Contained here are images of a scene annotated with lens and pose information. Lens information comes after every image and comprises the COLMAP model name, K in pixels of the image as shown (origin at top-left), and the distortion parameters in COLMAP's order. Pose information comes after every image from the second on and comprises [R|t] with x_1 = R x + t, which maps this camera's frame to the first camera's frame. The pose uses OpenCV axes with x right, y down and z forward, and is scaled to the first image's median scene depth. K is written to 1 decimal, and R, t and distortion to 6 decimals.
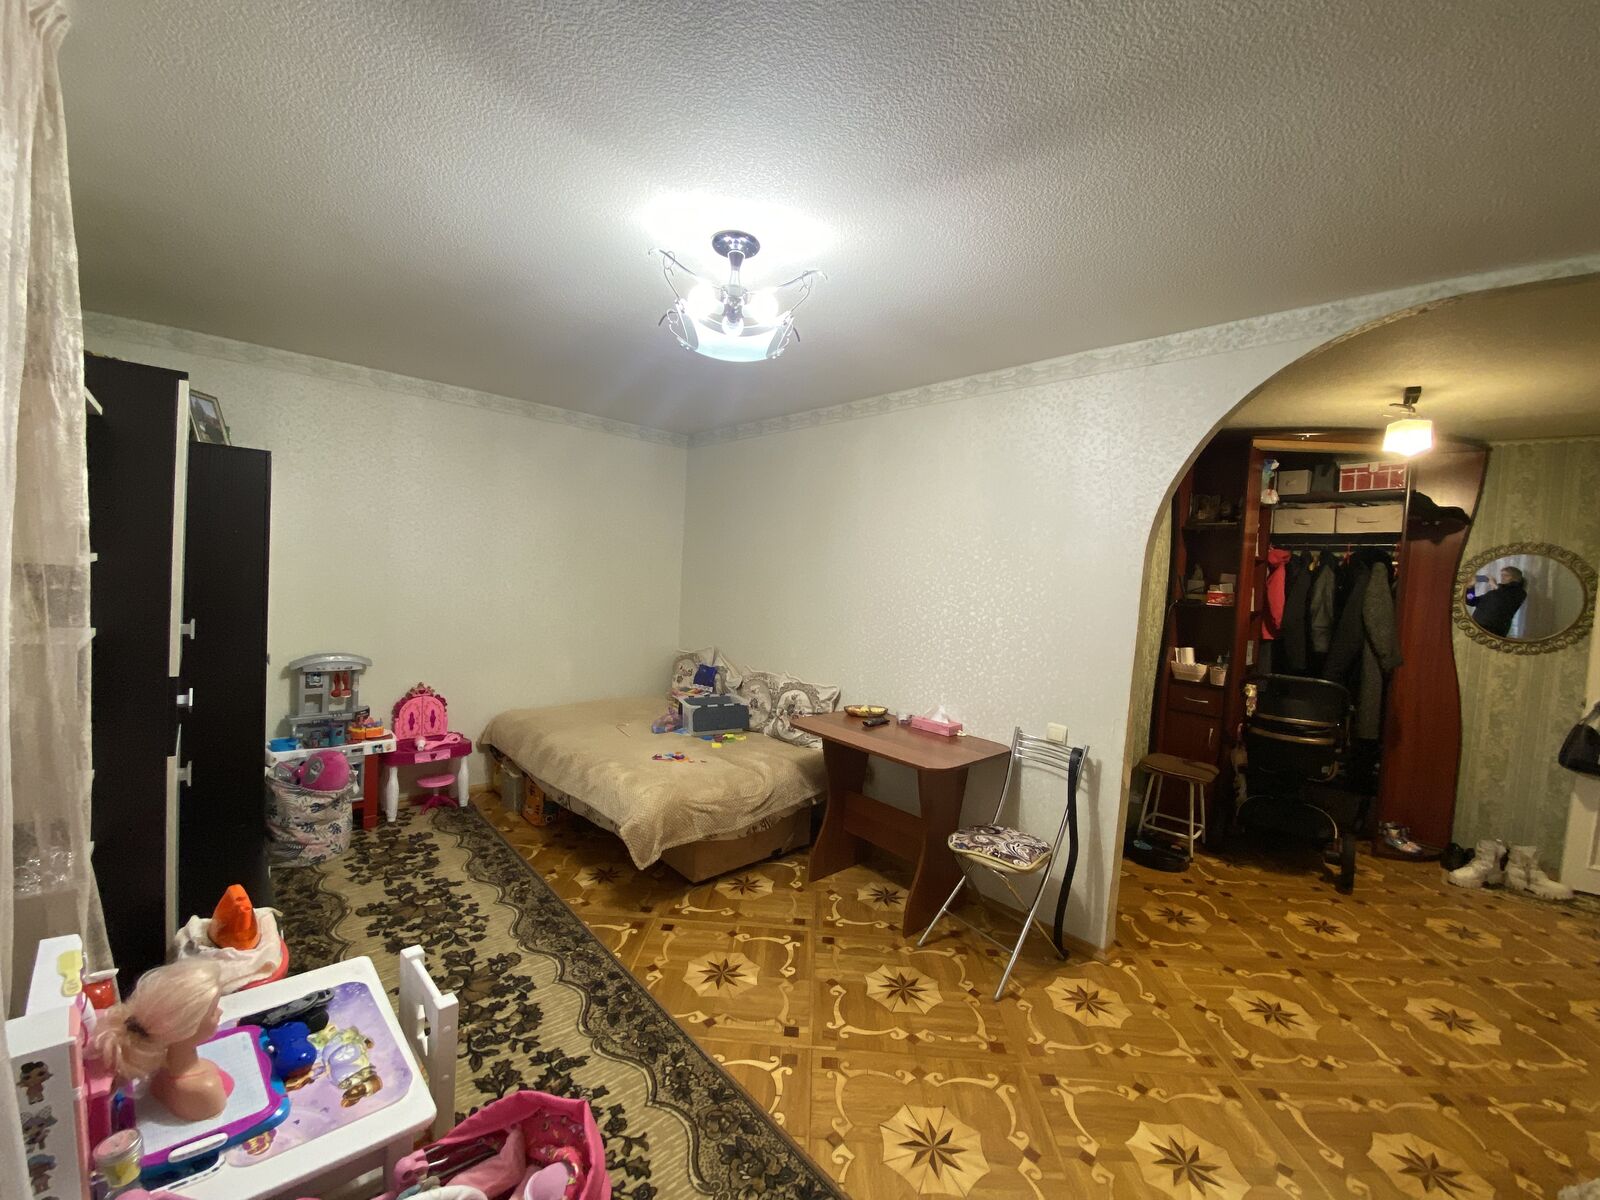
lens RADIAL K [[646.8, 0, 805.6], [0, 646.8, 601.5], [0, 0, 1]] dist [0.023522, -0.022440]
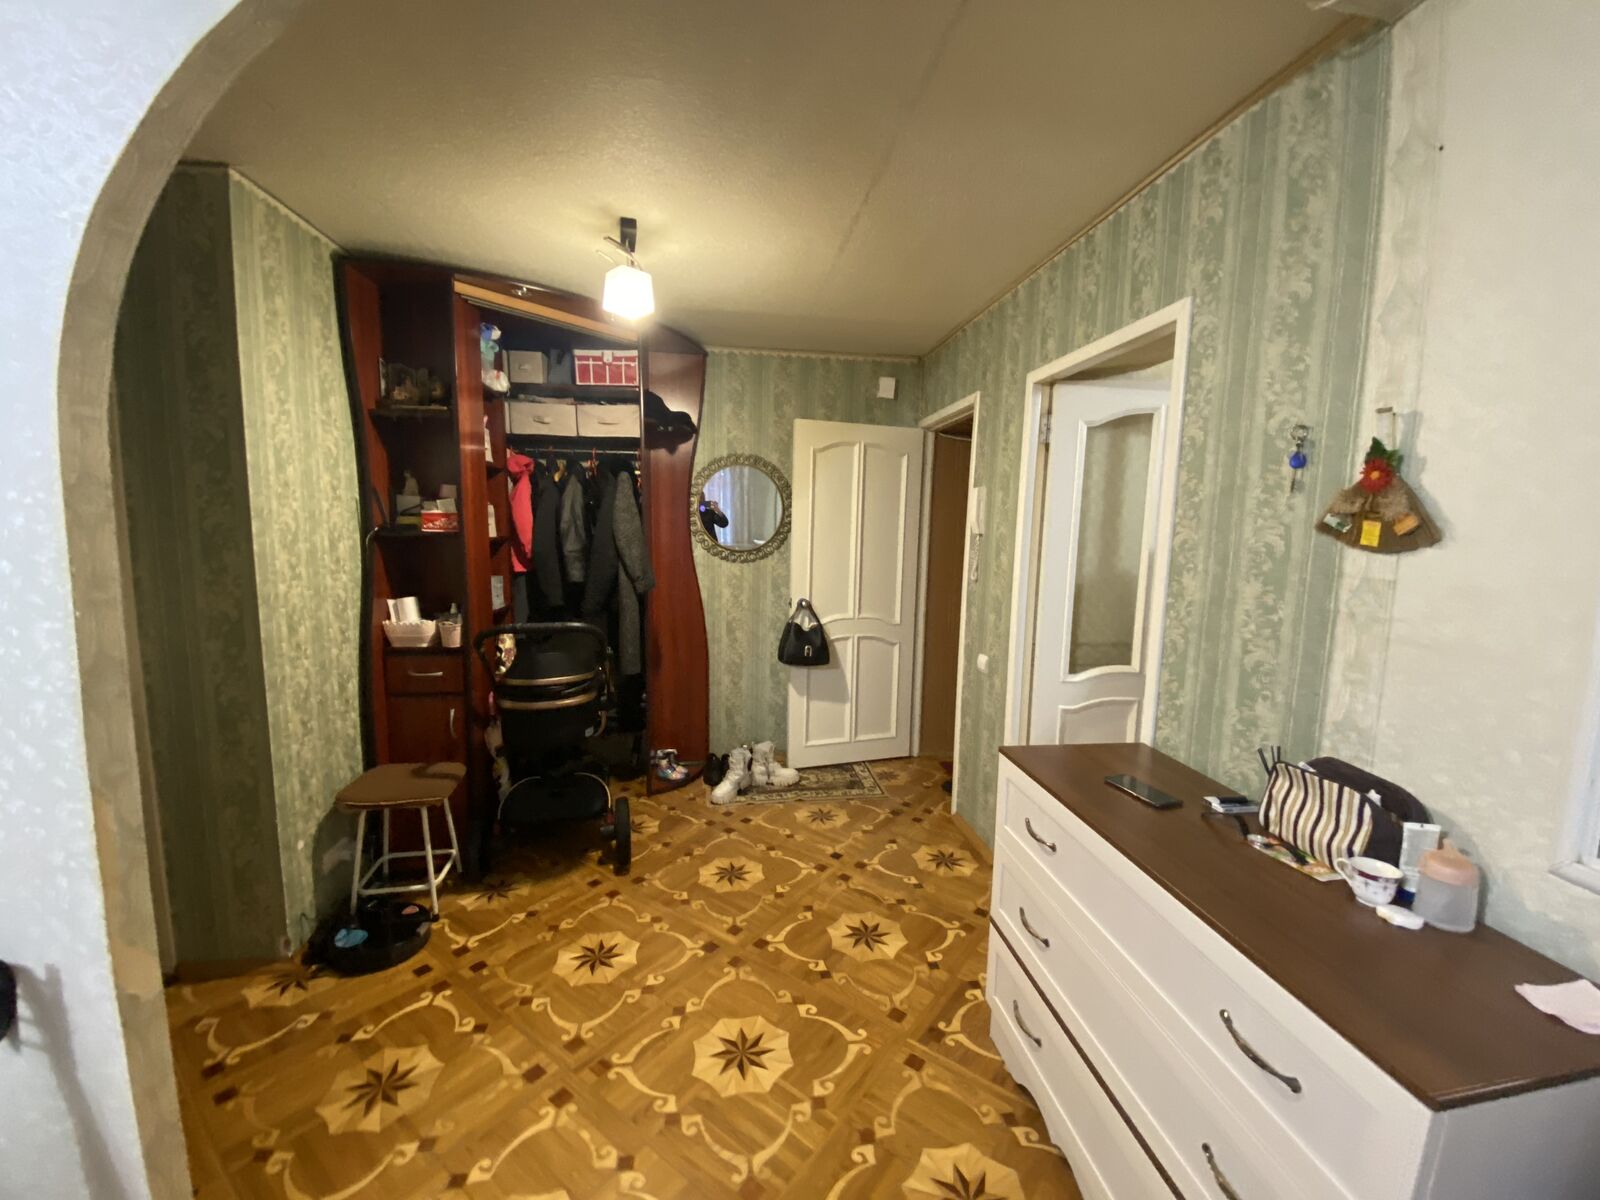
lens RADIAL K [[646.8, 0, 805.6], [0, 646.8, 601.5], [0, 0, 1]] dist [0.023522, -0.022440]
pose [[0.570046, -0.142802, 0.809107, 0.304941], [0.056073, 0.989245, 0.135090, 0.008093], [-0.819697, -0.031638, 0.571923, 0.308924]]
